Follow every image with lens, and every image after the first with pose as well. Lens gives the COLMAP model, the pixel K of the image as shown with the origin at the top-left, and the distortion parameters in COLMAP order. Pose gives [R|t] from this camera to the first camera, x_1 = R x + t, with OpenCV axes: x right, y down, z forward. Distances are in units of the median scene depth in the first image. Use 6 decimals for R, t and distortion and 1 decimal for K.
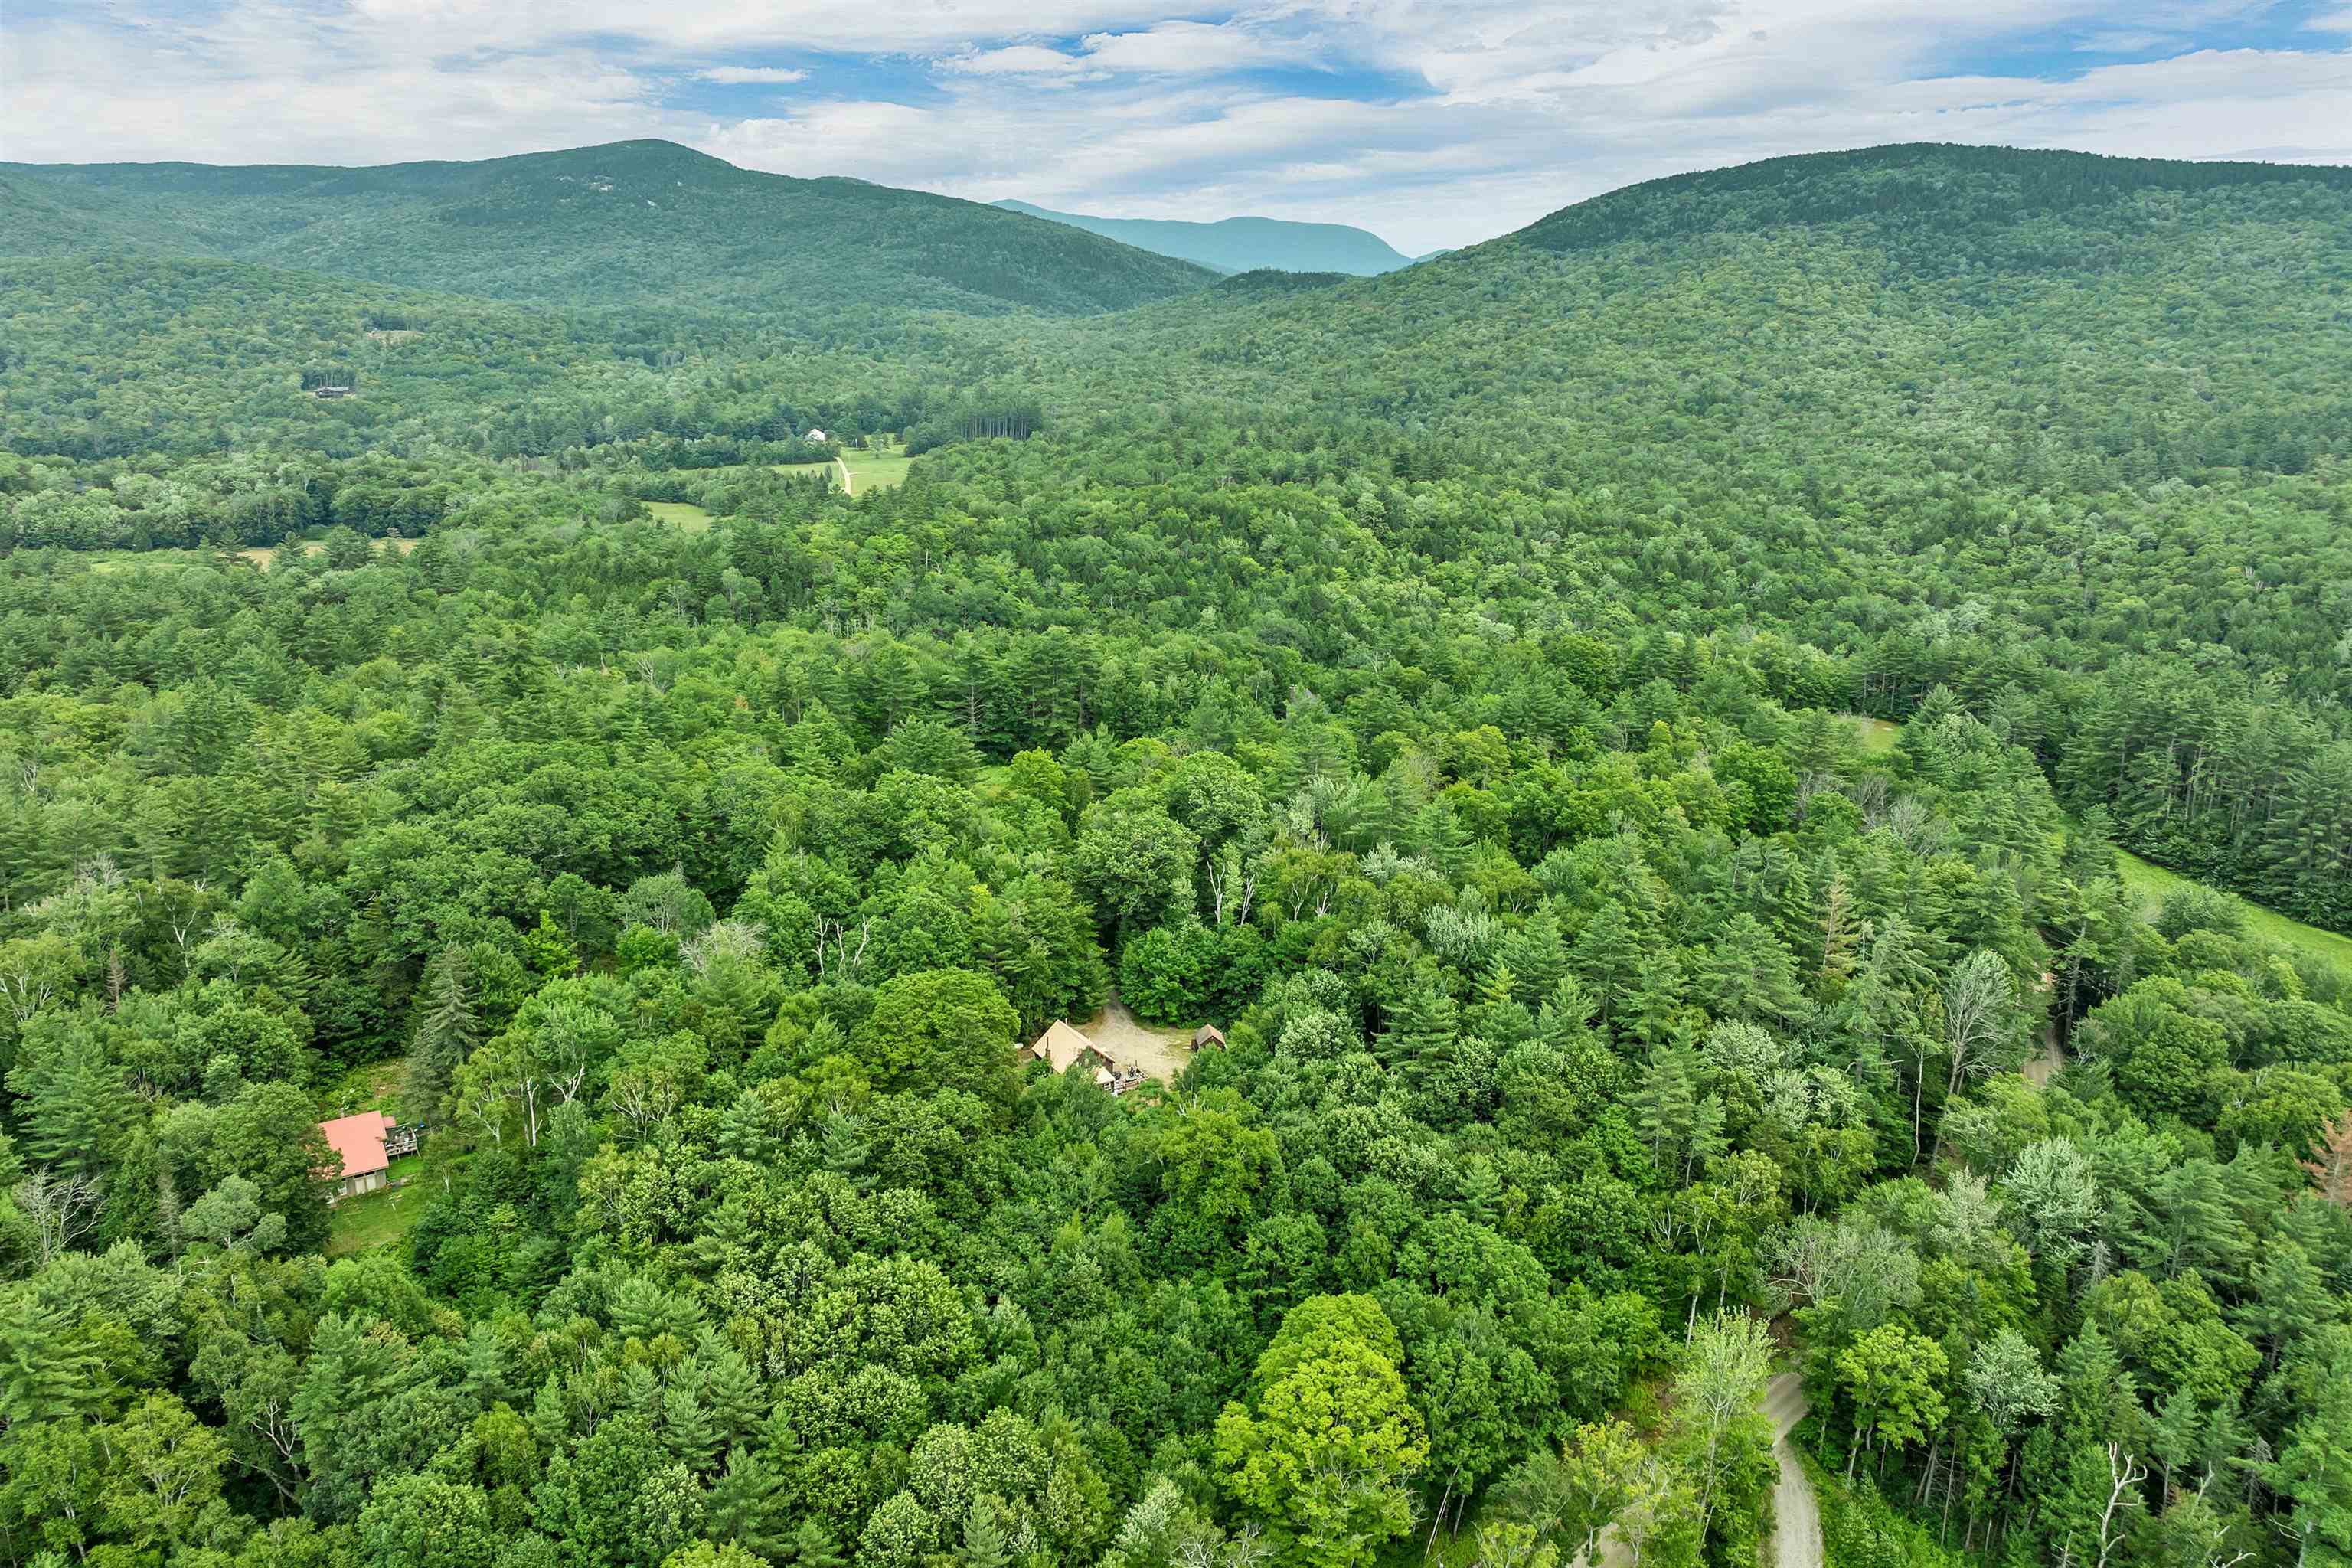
lens RADIAL K [[1537.4, 0, 1176.7], [0, 1537.4, 807.6], [0, 0, 1]] dist [-0.034796, 0.000851]
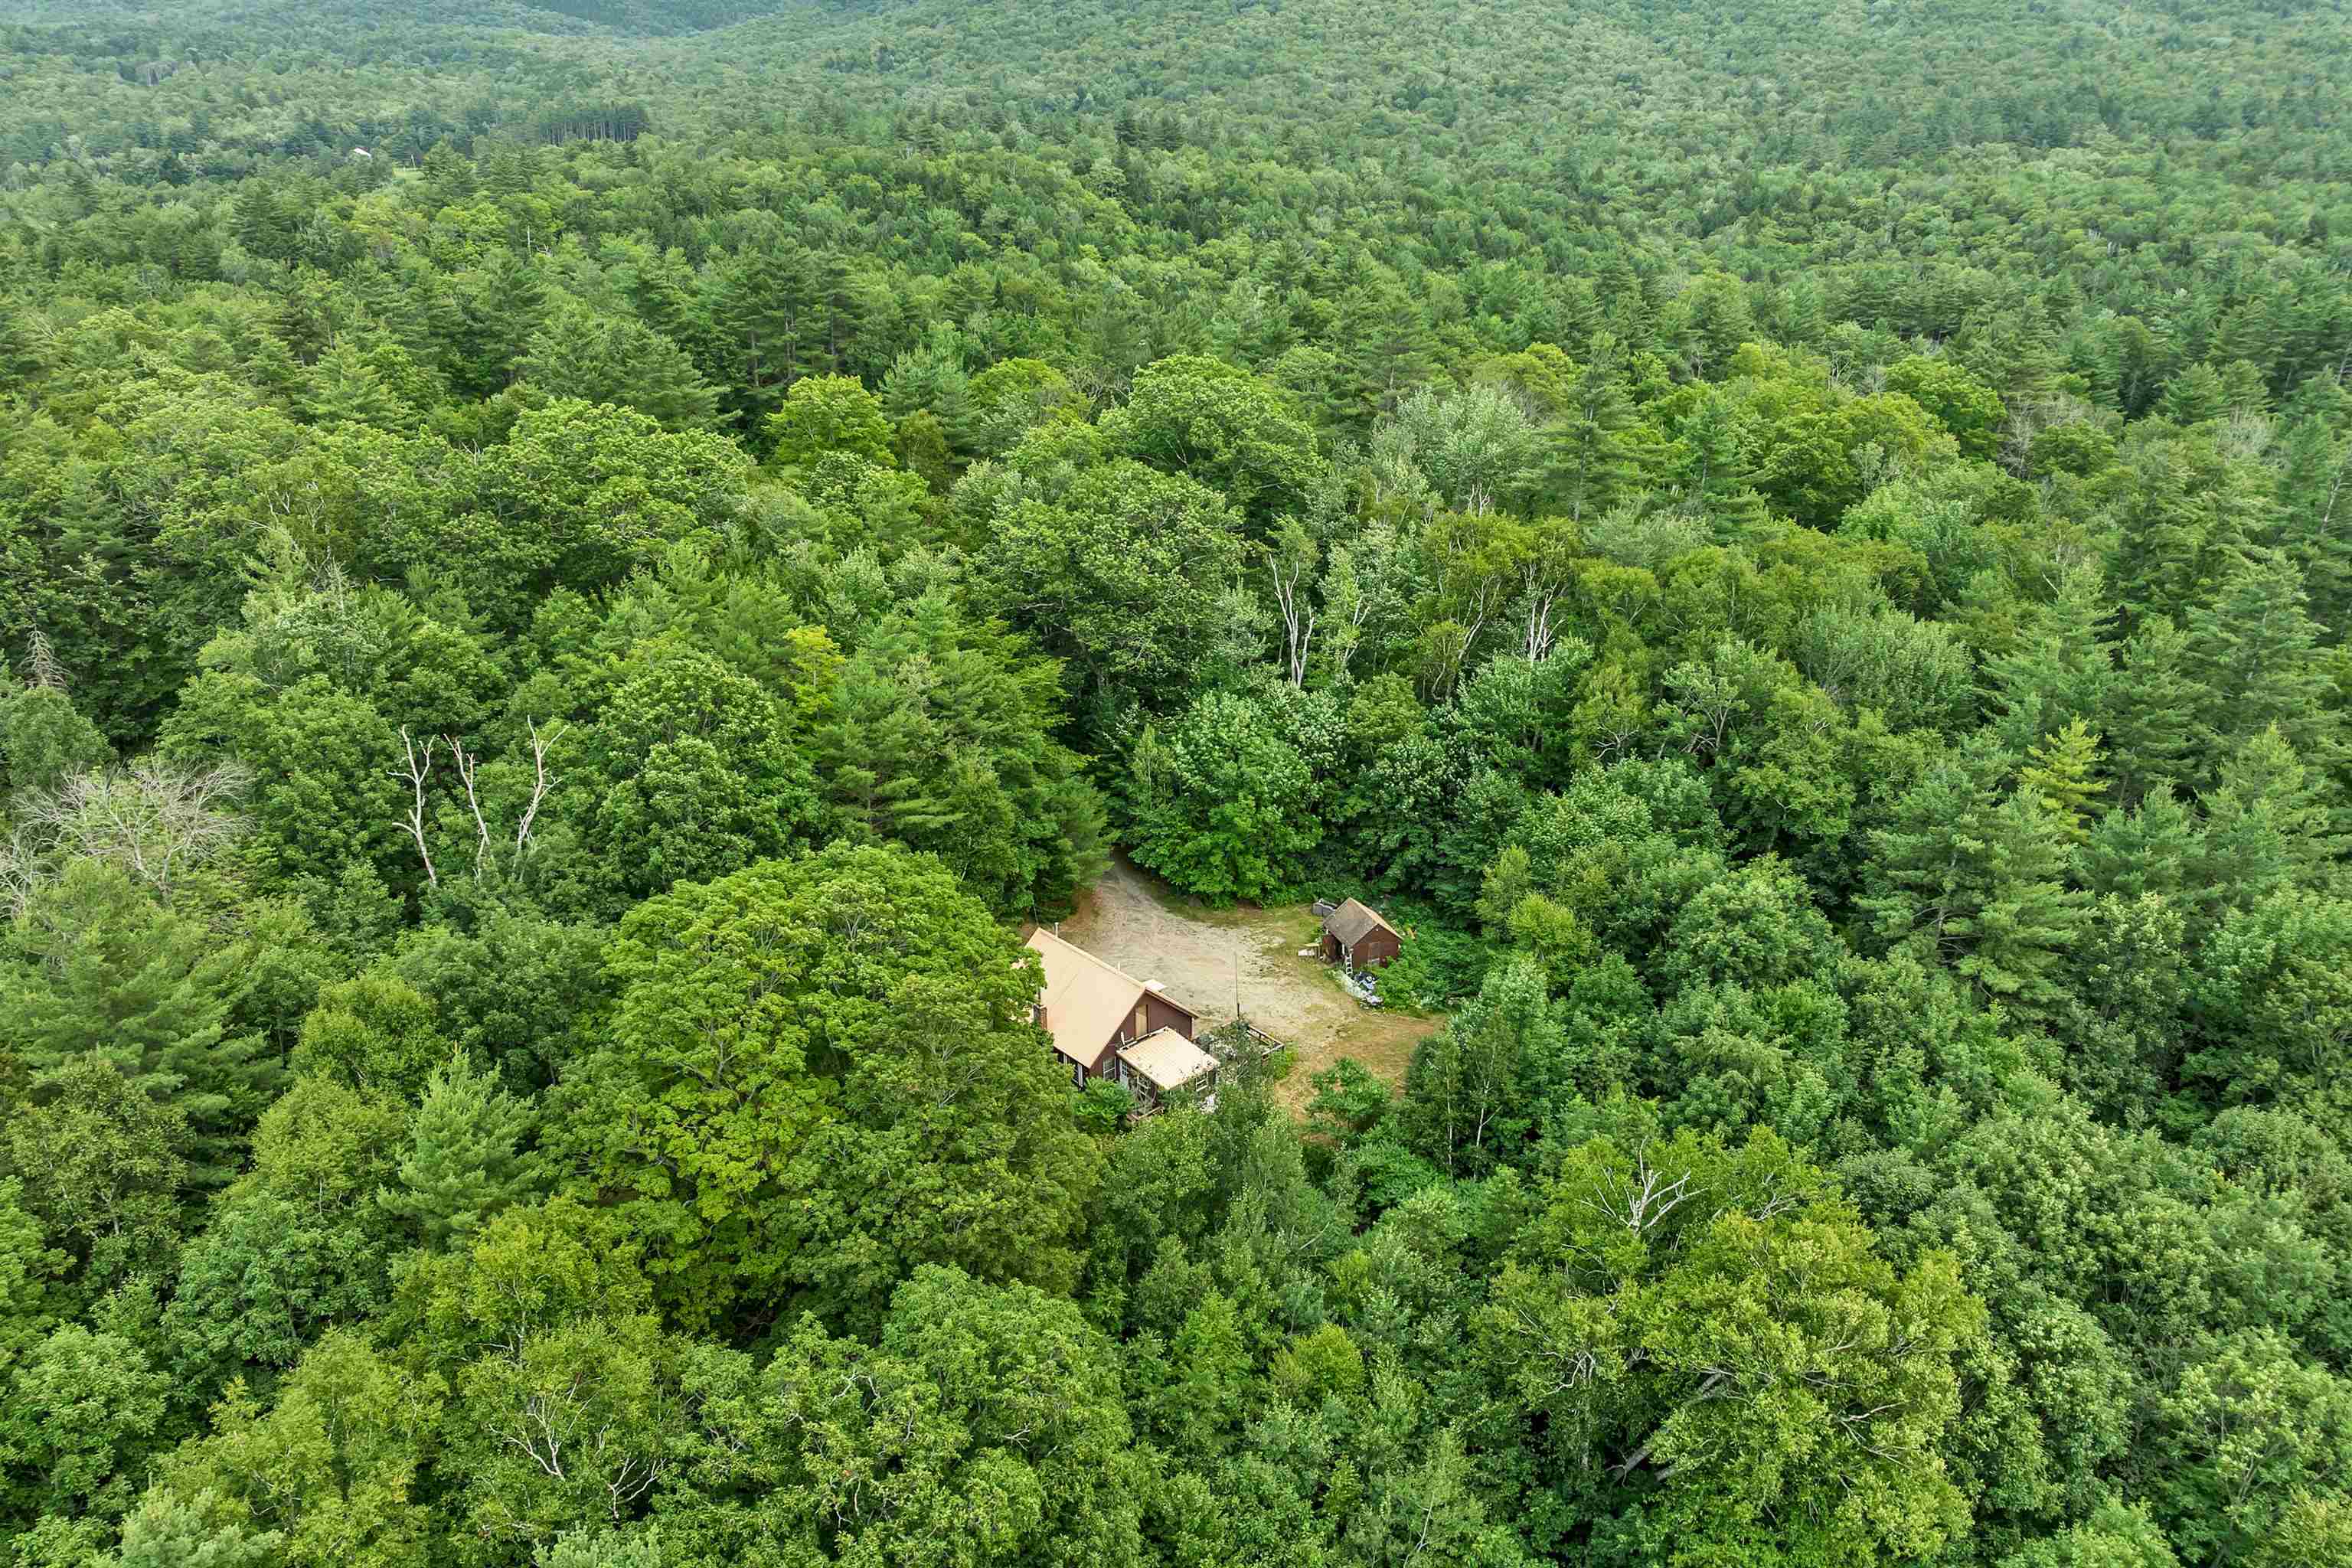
lens RADIAL K [[1537.4, 0, 1176.7], [0, 1537.4, 807.6], [0, 0, 1]] dist [-0.034796, 0.000851]
pose [[0.972170, -0.091094, 0.215841, -0.119337], [0.059847, 0.987305, 0.147129, 0.041423], [-0.226504, -0.130116, 0.965280, 0.540031]]
